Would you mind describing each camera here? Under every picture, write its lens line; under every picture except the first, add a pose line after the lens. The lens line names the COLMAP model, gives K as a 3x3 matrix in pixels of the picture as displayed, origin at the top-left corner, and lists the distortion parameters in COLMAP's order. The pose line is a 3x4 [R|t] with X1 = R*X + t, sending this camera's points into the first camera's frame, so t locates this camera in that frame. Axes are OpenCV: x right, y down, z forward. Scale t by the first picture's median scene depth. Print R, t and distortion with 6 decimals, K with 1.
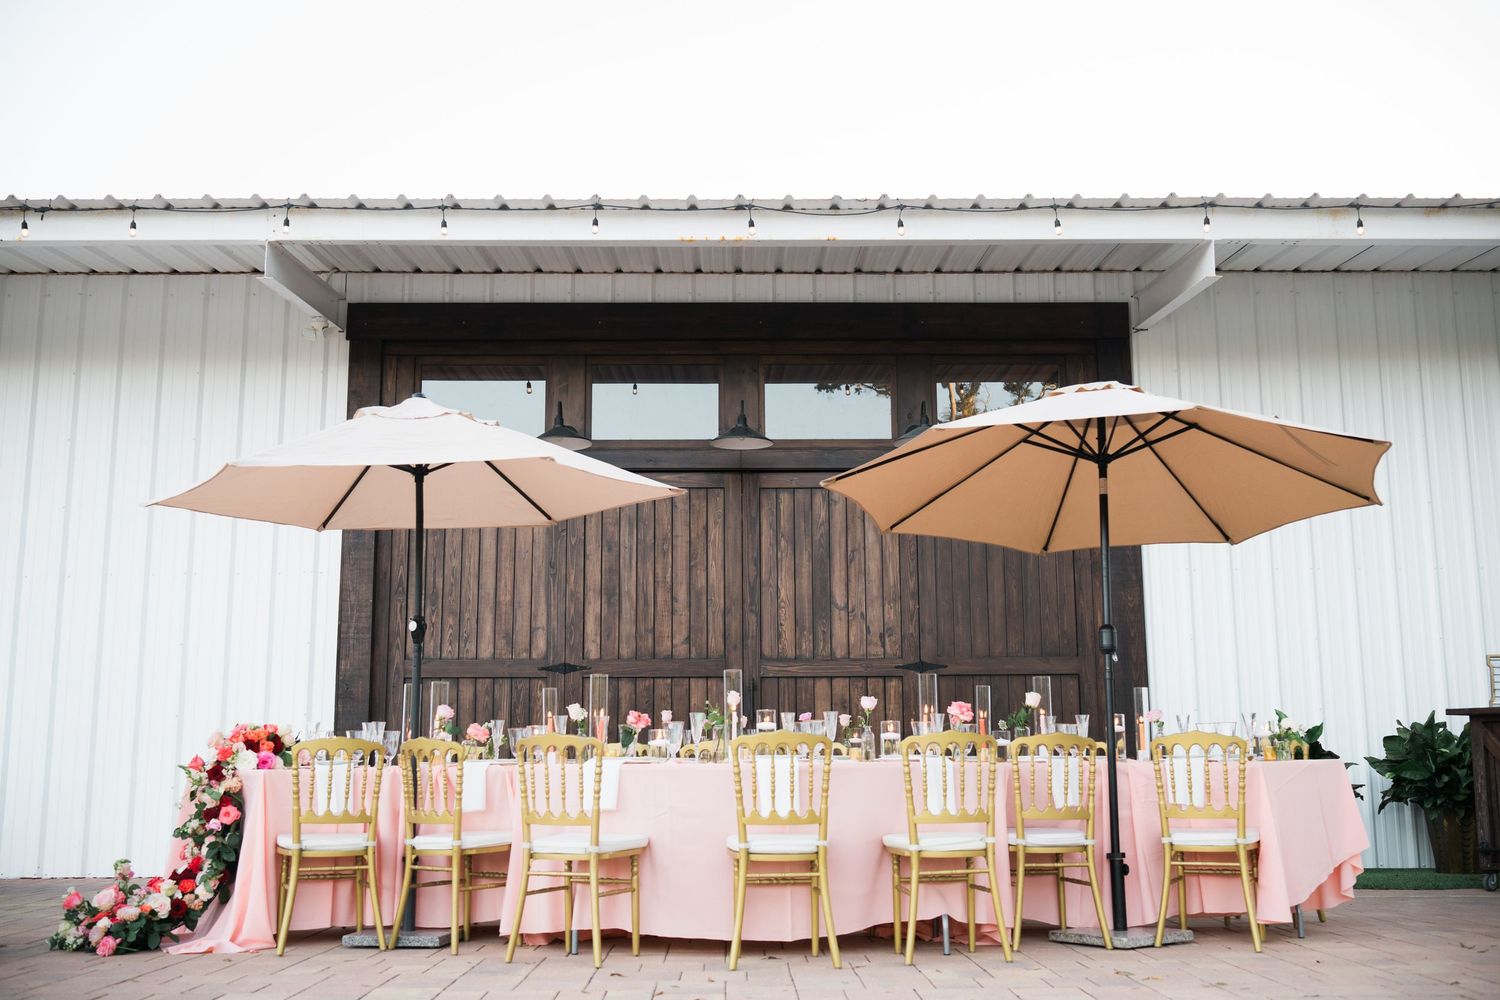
lens RADIAL K [[1470.7, 0, 742.0], [0, 1470.7, 508.0], [0, 0, 1]] dist [-0.020632, 0.000000]
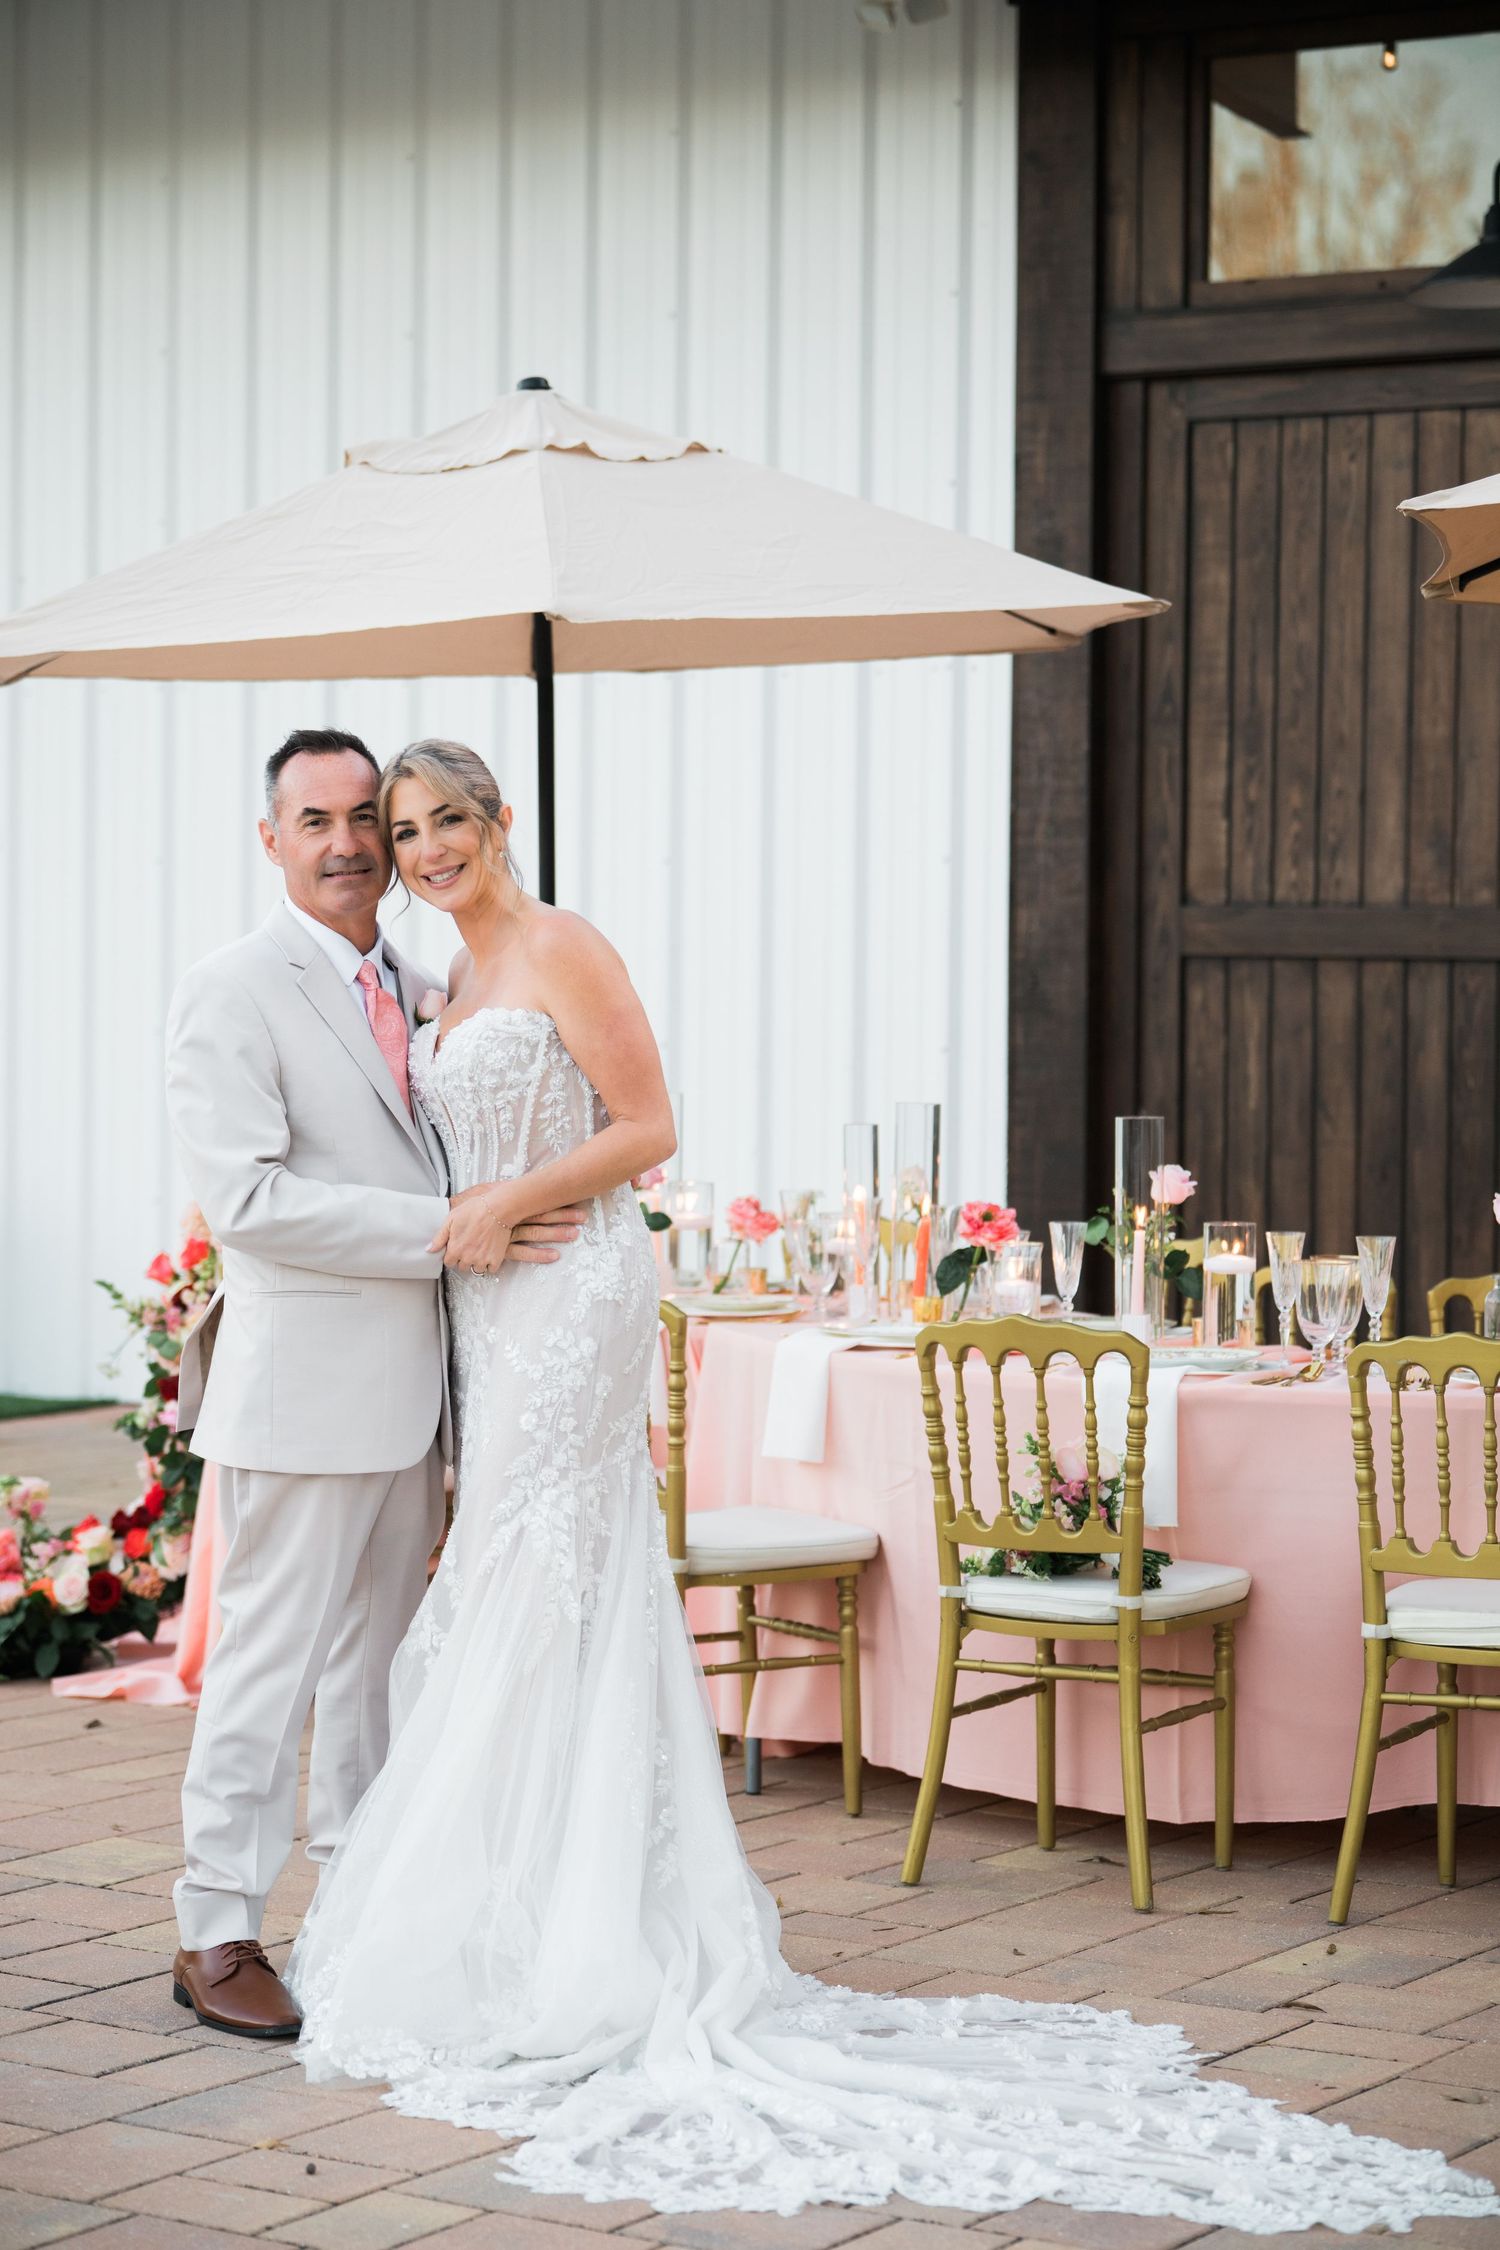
lens RADIAL K [[4873.4, 0, 746.7], [0, 4873.4, 1118.9], [0, 0, 1]] dist [0.029337, 0.000000]
pose [[0.830252, 0.033934, -0.556354, 0.513217], [0.082000, 0.979849, 0.182133, -0.106415], [0.551324, -0.196837, 0.810739, -0.064434]]
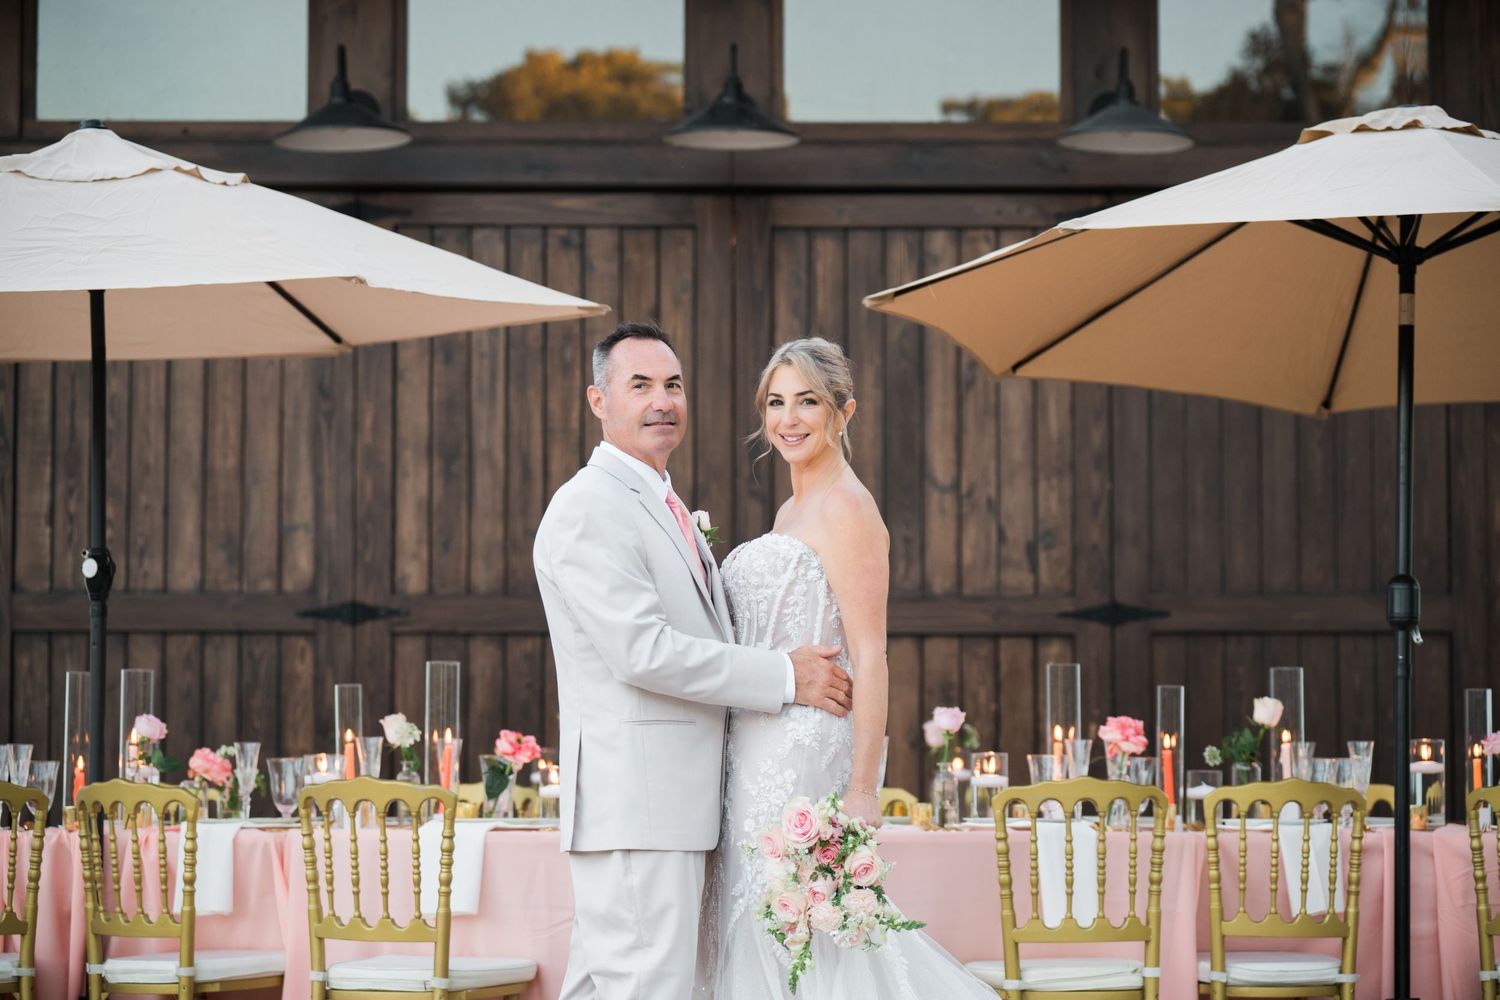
lens RADIAL K [[4136.4, 0, 751.0], [0, 4136.4, 499.2], [0, 0, 1]] dist [-0.086389, 0.000000]
pose [[0.999954, 0.006089, -0.007404, 0.023129], [-0.005284, 0.994537, 0.104247, -0.095095], [0.007998, -0.104203, 0.994524, -0.447255]]
